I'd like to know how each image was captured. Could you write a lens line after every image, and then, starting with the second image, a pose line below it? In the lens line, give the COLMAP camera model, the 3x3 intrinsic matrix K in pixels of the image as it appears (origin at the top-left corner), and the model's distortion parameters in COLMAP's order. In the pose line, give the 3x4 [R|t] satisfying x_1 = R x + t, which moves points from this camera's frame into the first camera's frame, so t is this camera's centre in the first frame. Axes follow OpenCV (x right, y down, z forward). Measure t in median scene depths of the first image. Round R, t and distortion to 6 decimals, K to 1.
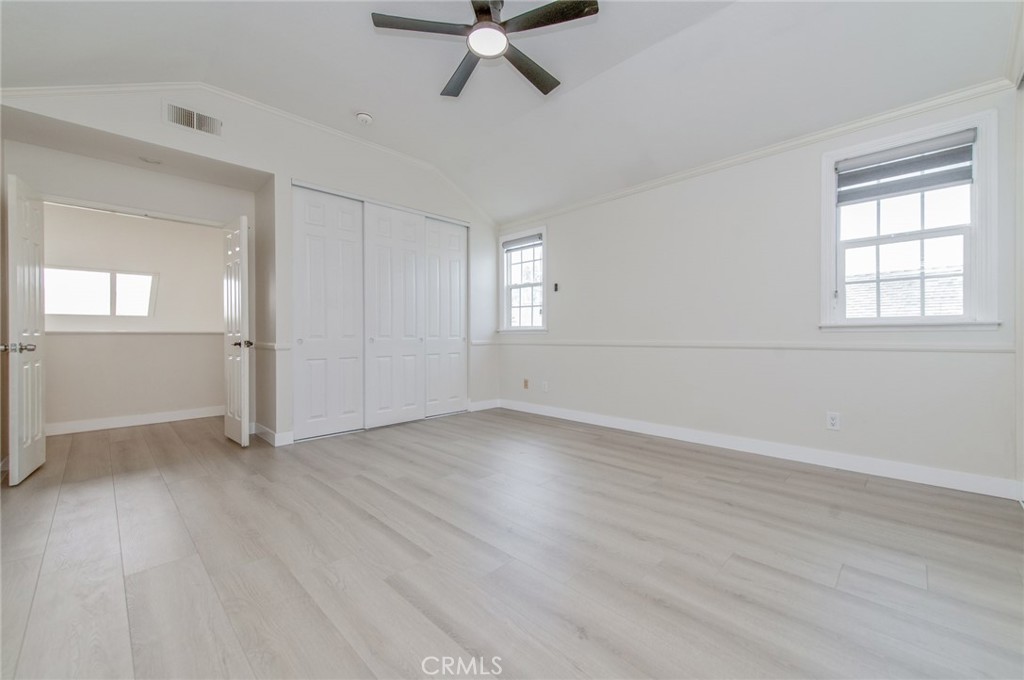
lens RADIAL K [[401.0, 0, 519.1], [0, 401.0, 347.8], [0, 0, 1]] dist [0.015427, -0.002999]
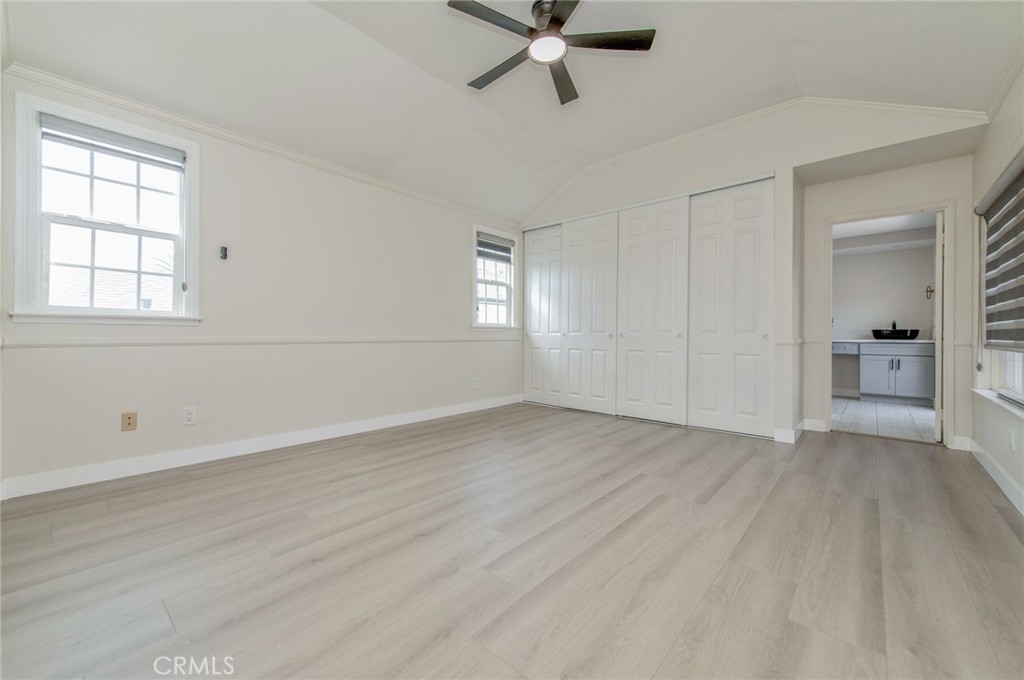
lens RADIAL K [[401.0, 0, 517.9], [0, 401.0, 331.3], [0, 0, 1]] dist [0.015427, -0.002999]
pose [[-0.047605, 0.005909, 0.998849, -0.526078], [0.015102, 0.999872, -0.005195, -0.014873], [-0.998752, 0.014837, -0.047688, 0.525554]]
